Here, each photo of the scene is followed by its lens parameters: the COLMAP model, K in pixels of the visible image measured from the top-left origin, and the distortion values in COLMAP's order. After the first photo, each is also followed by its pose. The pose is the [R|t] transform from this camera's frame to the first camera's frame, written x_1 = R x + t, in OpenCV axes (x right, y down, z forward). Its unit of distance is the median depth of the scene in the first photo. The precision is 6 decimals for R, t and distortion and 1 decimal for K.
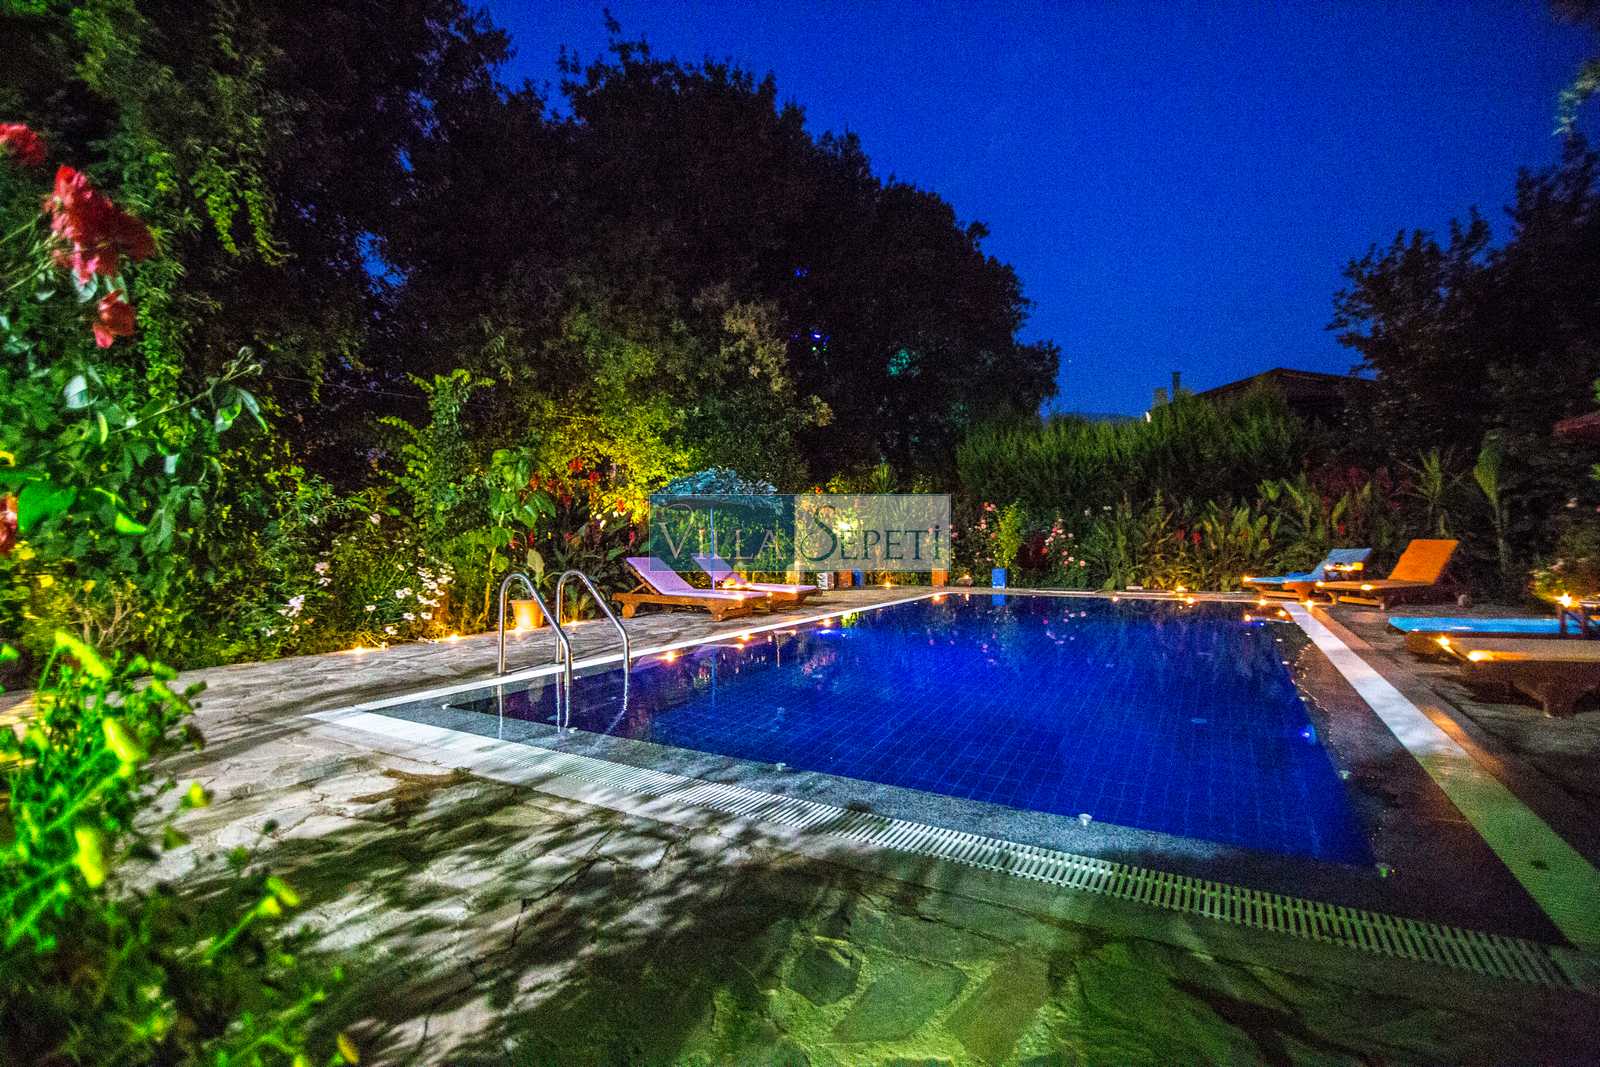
lens RADIAL K [[717.1, 0, 804.4], [0, 717.1, 530.3], [0, 0, 1]] dist [0.000711, -0.010490]
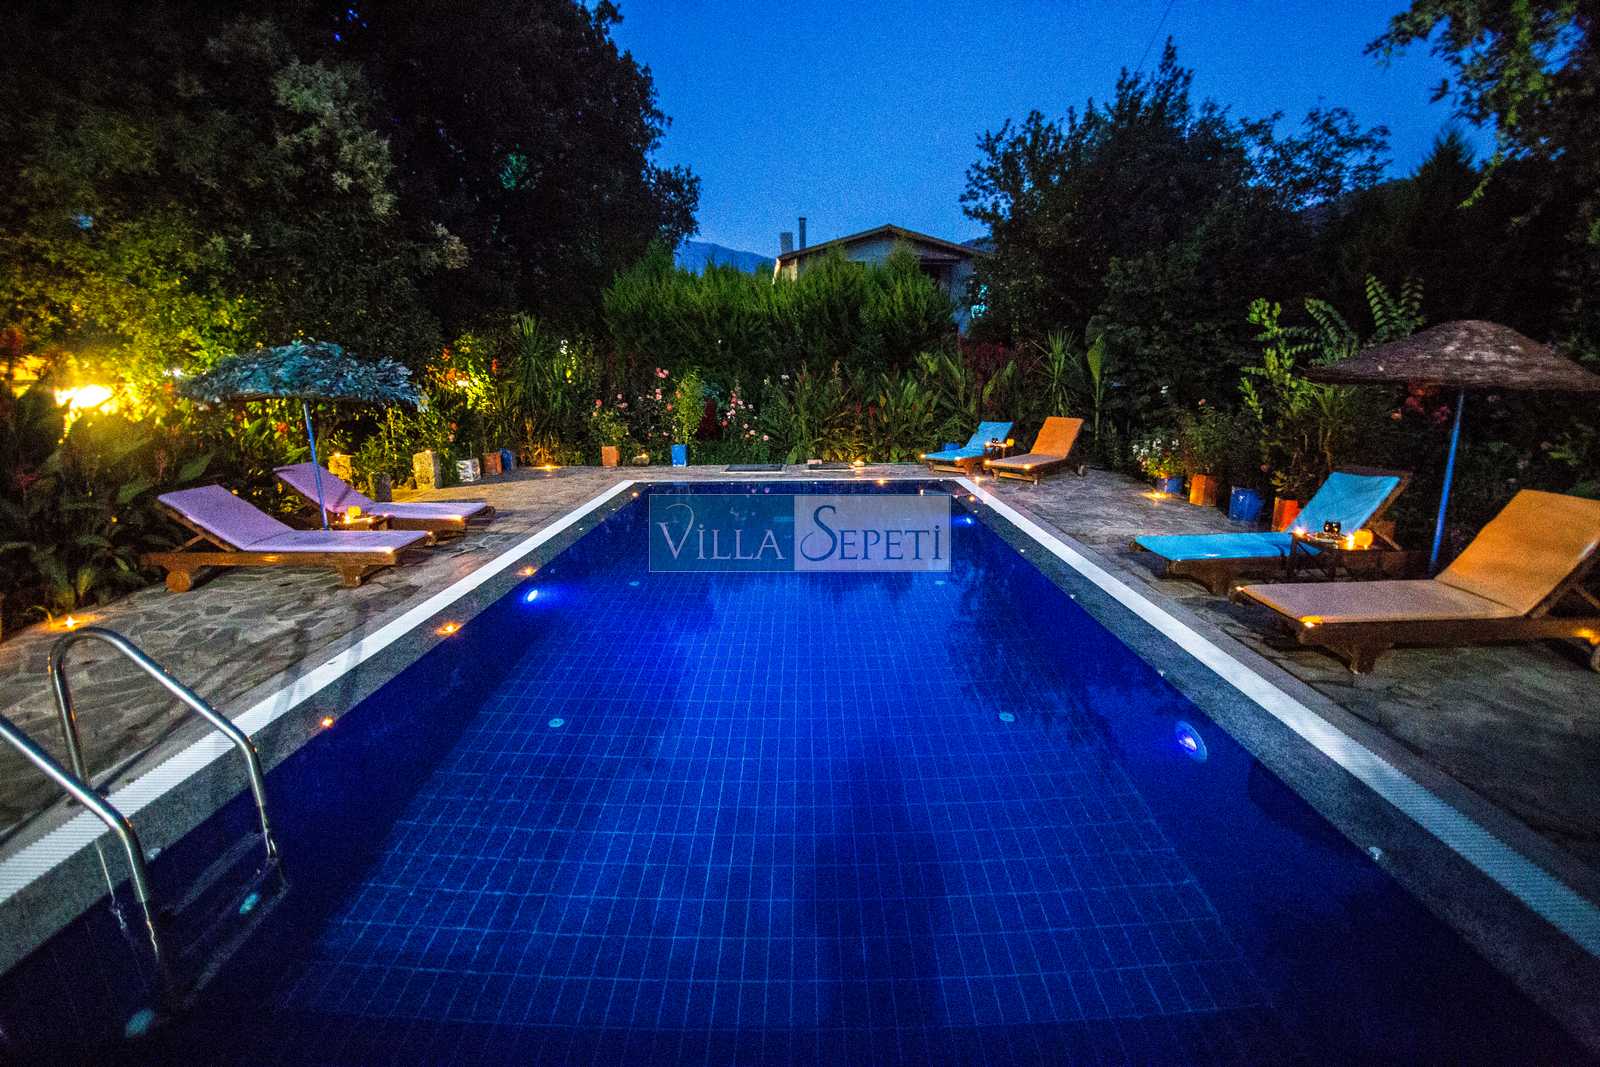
lens RADIAL K [[717.1, 0, 804.4], [0, 717.1, 530.3], [0, 0, 1]] dist [0.000711, -0.010490]
pose [[0.863939, -0.109779, 0.491486, -0.058374], [-0.006161, 0.973574, 0.228288, -0.059156], [-0.503560, -0.200255, 0.840432, 0.163917]]
